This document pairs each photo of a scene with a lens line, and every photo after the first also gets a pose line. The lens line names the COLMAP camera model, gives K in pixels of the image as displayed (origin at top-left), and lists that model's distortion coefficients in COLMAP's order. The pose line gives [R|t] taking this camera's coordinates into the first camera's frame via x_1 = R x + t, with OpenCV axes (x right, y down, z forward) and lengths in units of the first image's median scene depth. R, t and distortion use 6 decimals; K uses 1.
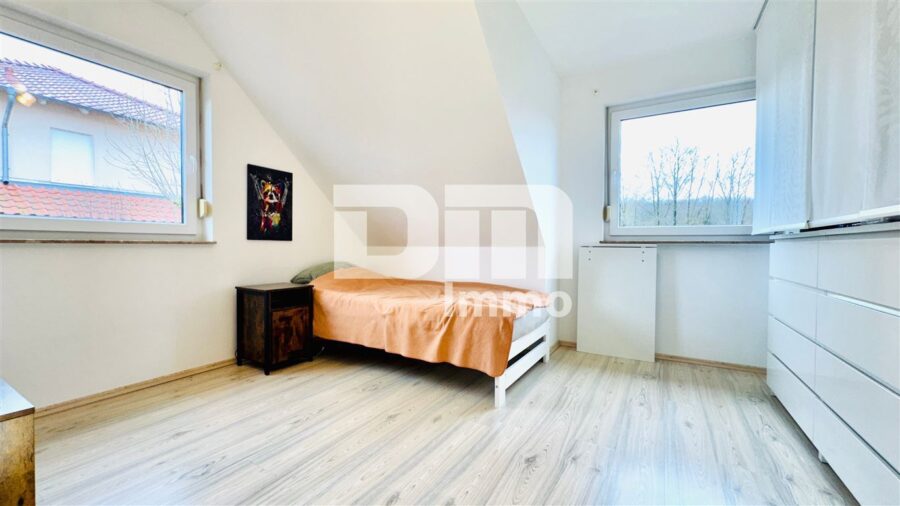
lens RADIAL K [[358.4, 0, 453.6], [0, 358.4, 252.7], [0, 0, 1]] dist [0.001277, -0.000069]
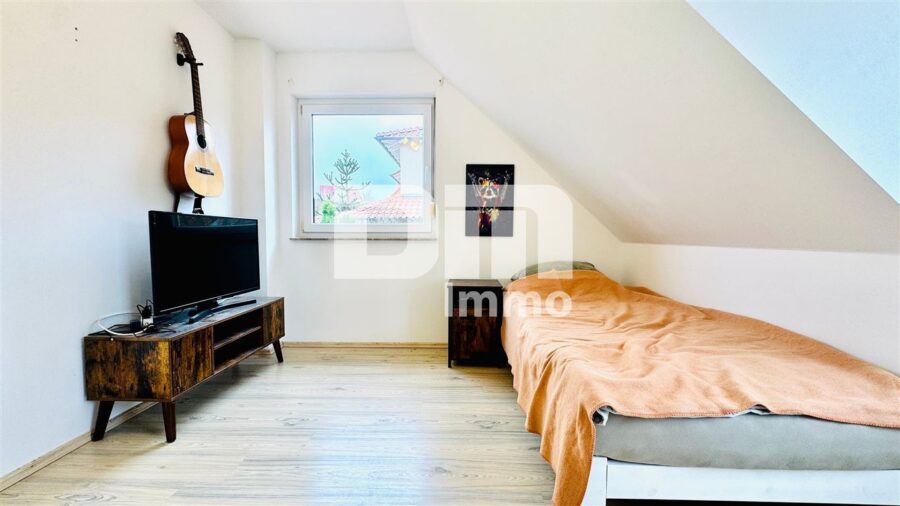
lens RADIAL K [[358.4, 0, 452.9], [0, 358.4, 253.0], [0, 0, 1]] dist [0.001277, -0.000069]
pose [[0.488945, 0.037105, -0.871525, 0.362285], [-0.019162, 0.999311, 0.031795, -0.020799], [0.872104, 0.001154, 0.489319, 0.484973]]
